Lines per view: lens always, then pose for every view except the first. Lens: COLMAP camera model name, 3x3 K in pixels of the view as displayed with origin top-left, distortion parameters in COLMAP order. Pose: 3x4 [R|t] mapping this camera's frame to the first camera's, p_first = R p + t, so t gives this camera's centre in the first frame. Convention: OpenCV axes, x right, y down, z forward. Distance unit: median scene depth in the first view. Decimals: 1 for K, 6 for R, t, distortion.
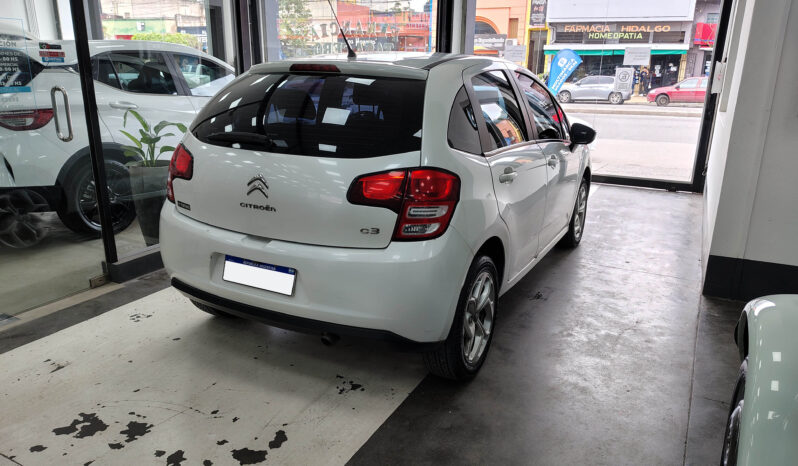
lens RADIAL K [[585.5, 0, 401.7], [0, 585.5, 238.1], [0, 0, 1]] dist [0.067374, -0.087449]
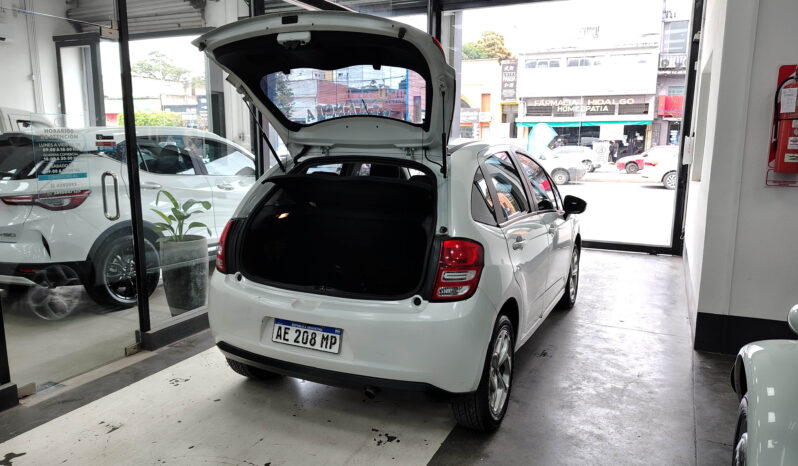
lens RADIAL K [[588.3, 0, 389.4], [0, 588.3, 231.9], [0, 0, 1]] dist [0.071107, -0.089049]
pose [[0.999593, -0.018301, 0.021884, -0.077170], [0.020890, 0.991986, -0.124610, 0.007205], [-0.019429, 0.125016, 0.991964, -0.107541]]
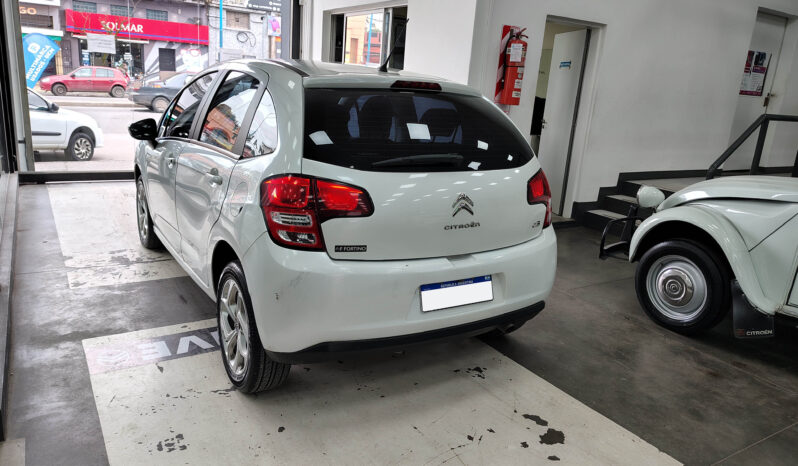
lens RADIAL K [[585.5, 0, 401.7], [0, 585.5, 238.1], [0, 0, 1]] dist [0.067374, -0.087449]
pose [[0.496676, -0.208408, 0.842543, -0.817561], [0.188393, 0.973486, 0.129741, -0.130186], [-0.847243, 0.094290, 0.522770, 0.397489]]
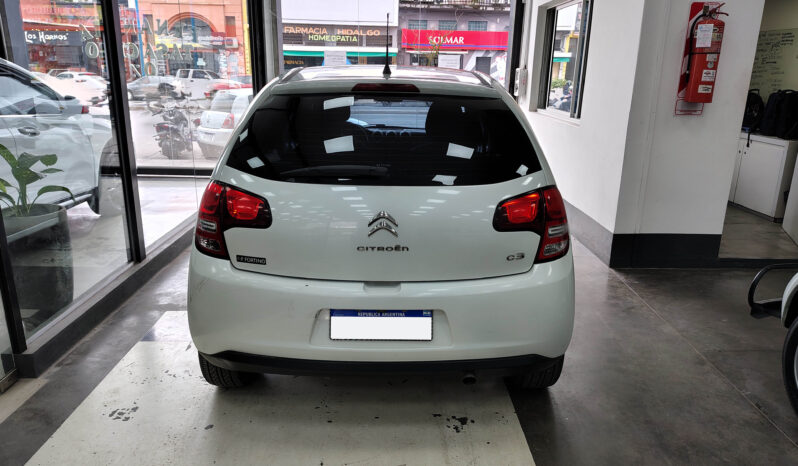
lens RADIAL K [[585.5, 0, 401.7], [0, 585.5, 238.1], [0, 0, 1]] dist [0.067374, -0.087449]
pose [[0.877992, -0.135313, 0.459151, -0.439516], [0.133997, 0.990341, 0.035627, -0.068117], [-0.459537, 0.030244, 0.887644, 0.147566]]
